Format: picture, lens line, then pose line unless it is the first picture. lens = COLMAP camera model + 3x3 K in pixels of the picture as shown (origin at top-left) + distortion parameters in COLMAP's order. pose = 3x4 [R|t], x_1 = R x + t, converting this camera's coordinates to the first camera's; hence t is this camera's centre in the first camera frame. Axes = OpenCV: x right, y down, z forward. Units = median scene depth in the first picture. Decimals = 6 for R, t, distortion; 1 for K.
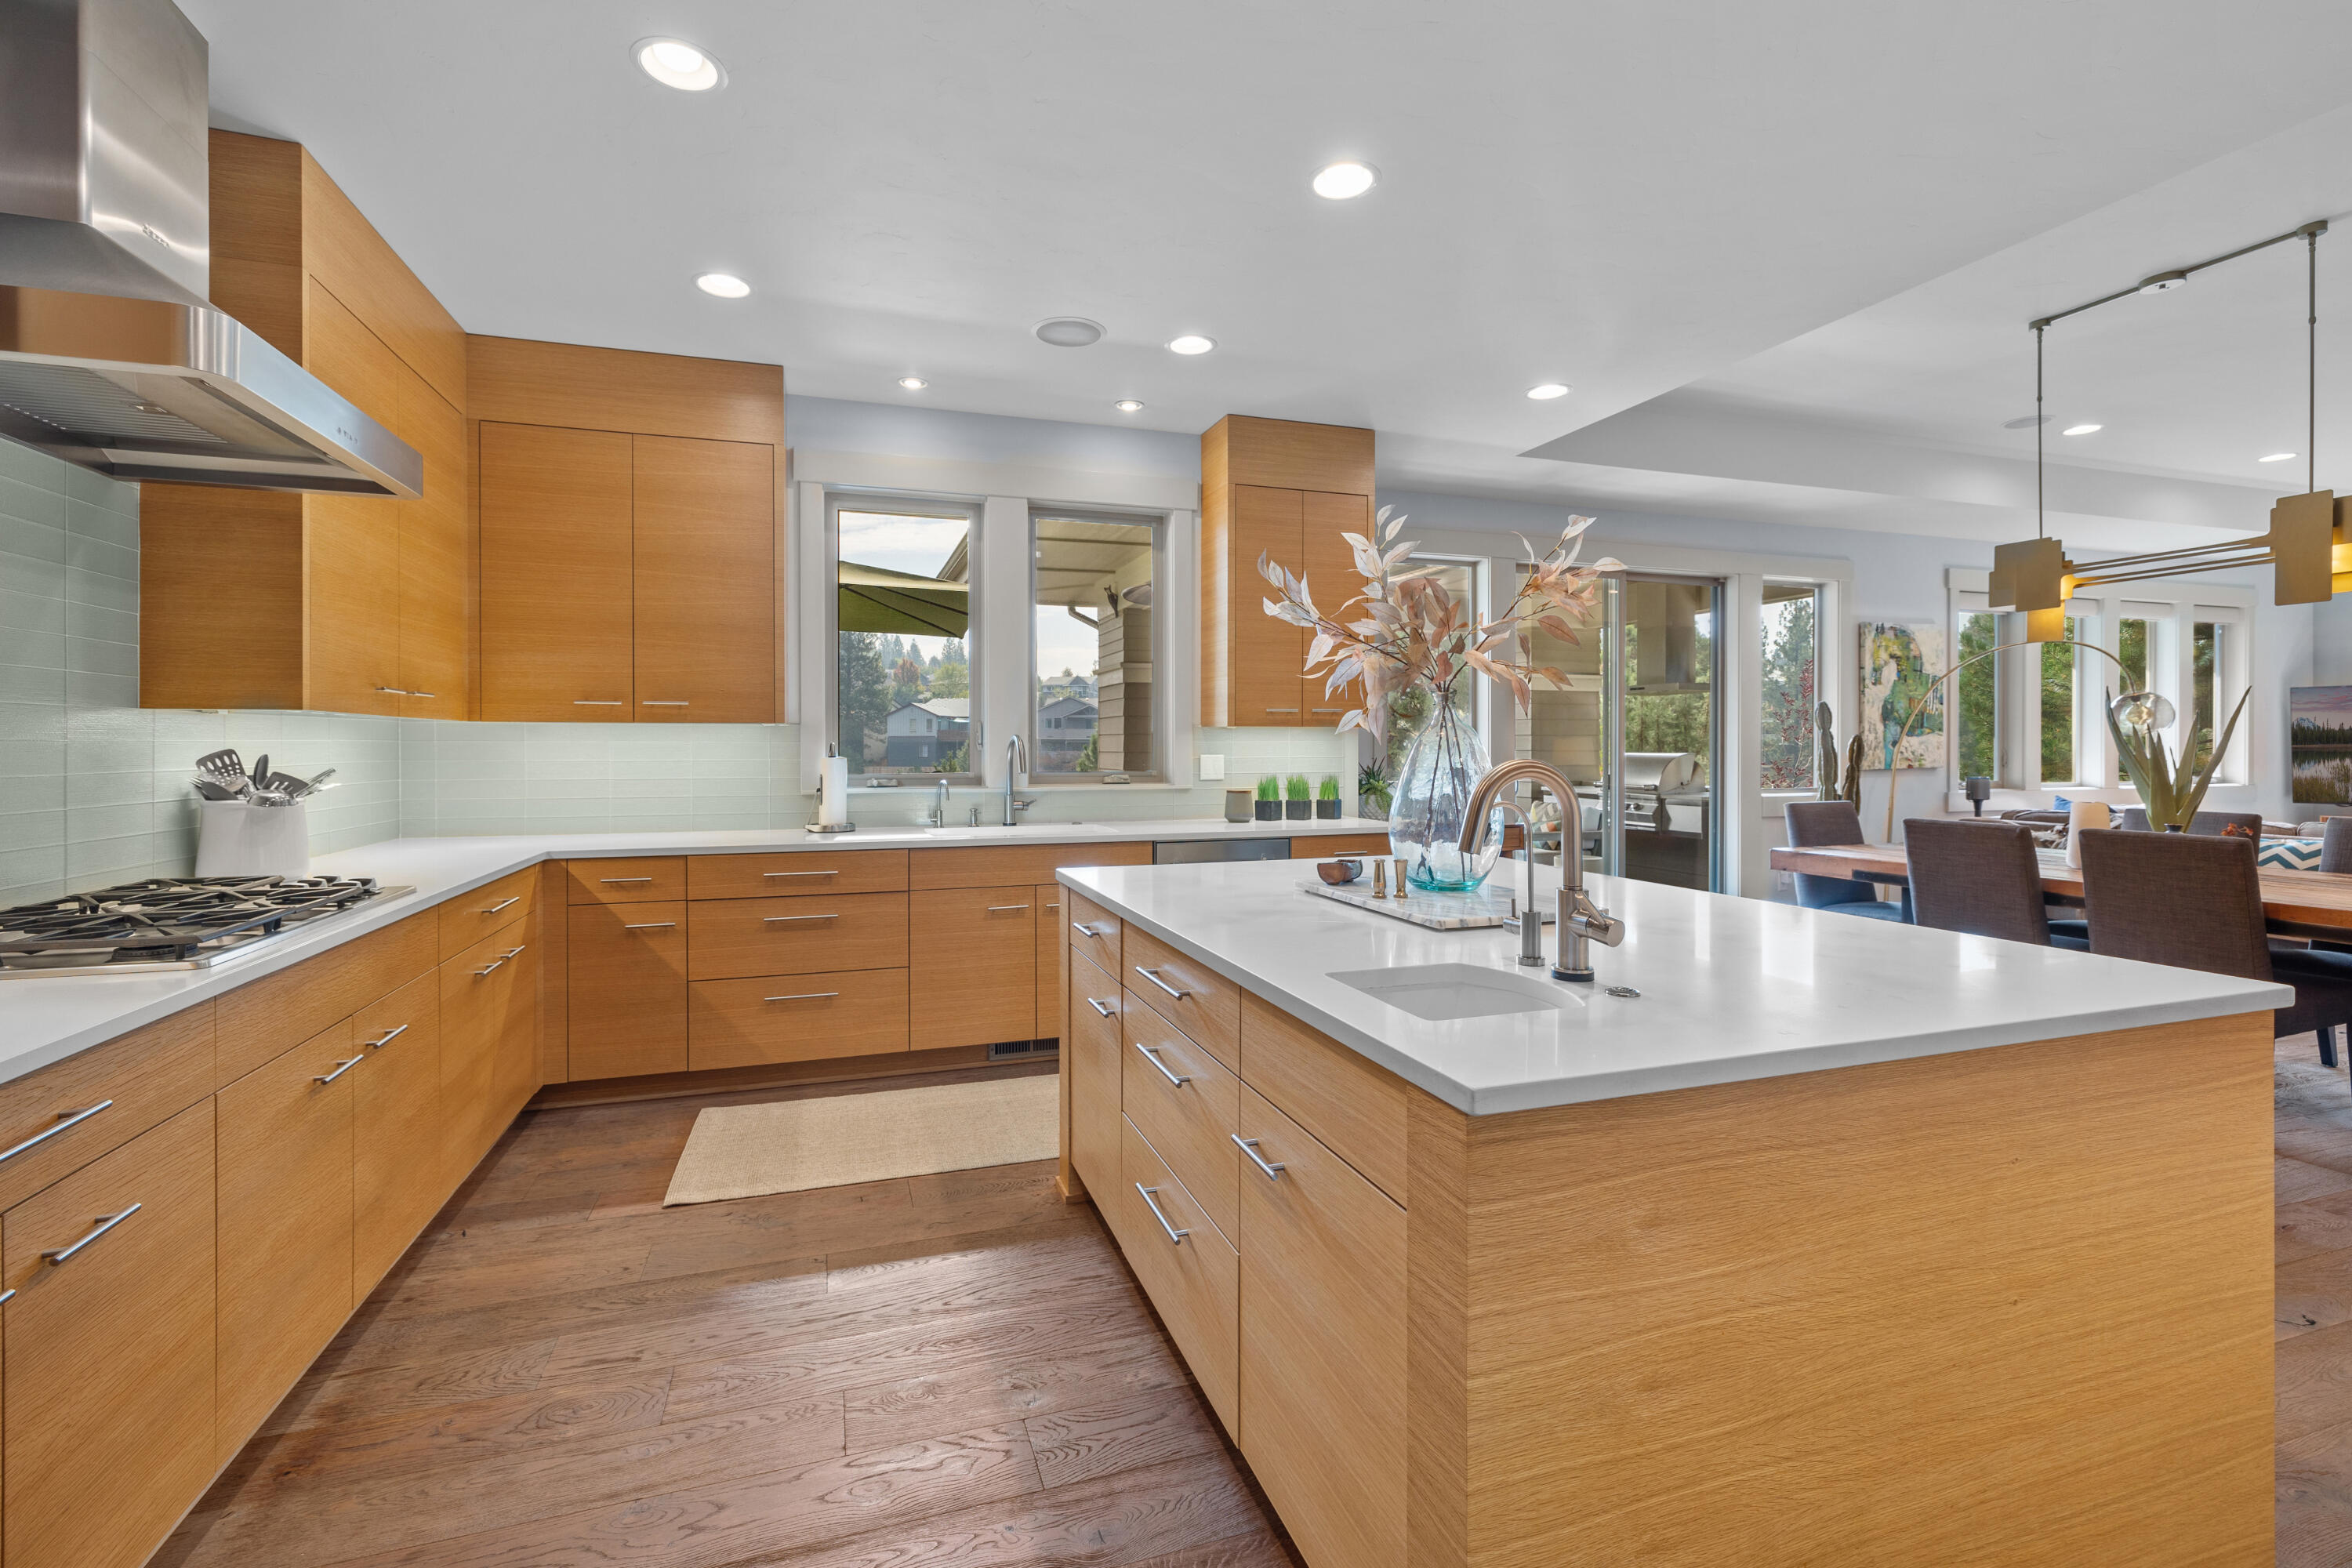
lens RADIAL K [[1015.5, 0, 1169.0], [0, 1015.5, 769.3], [0, 0, 1]] dist [-0.002387, 0.000275]
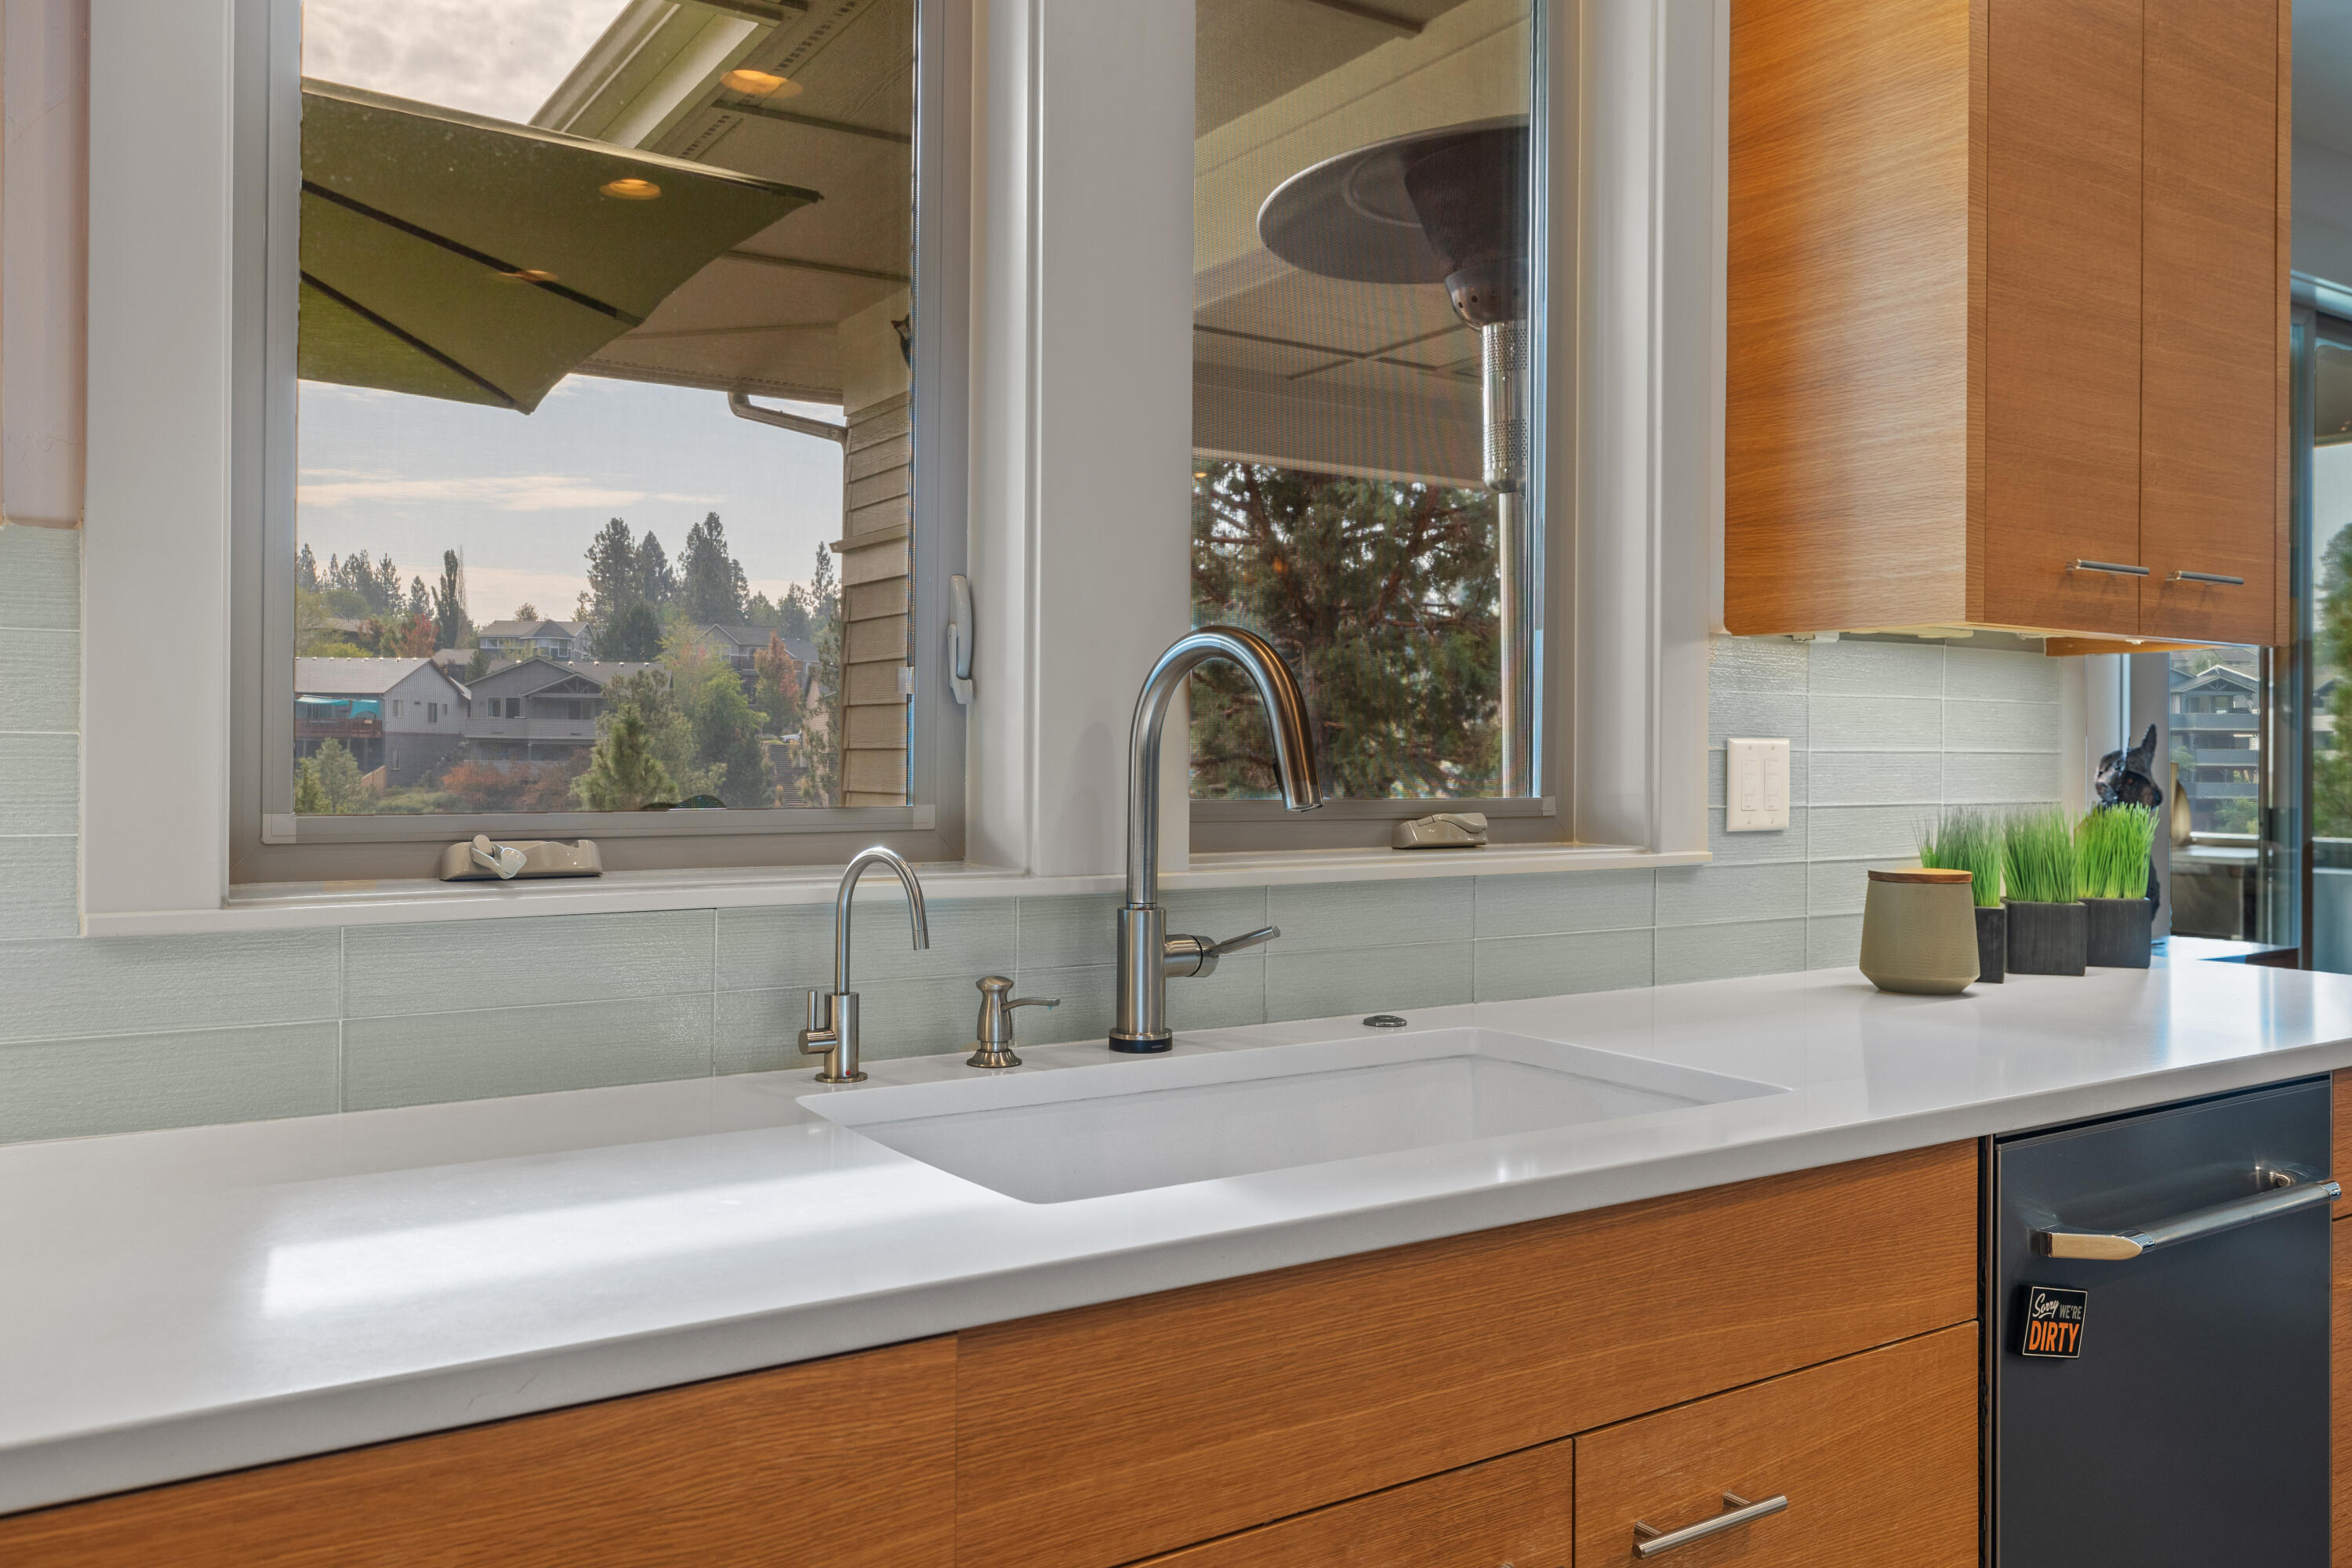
lens RADIAL K [[1769.7, 0, 1176.3], [0, 1769.7, 780.2], [0, 0, 1]] dist [0.000088, 0.000331]
pose [[0.967000, 0.004843, 0.254730, -0.230339], [-0.002453, 0.999950, -0.009698, 0.002022], [-0.254765, 0.008754, 0.966964, 0.597445]]
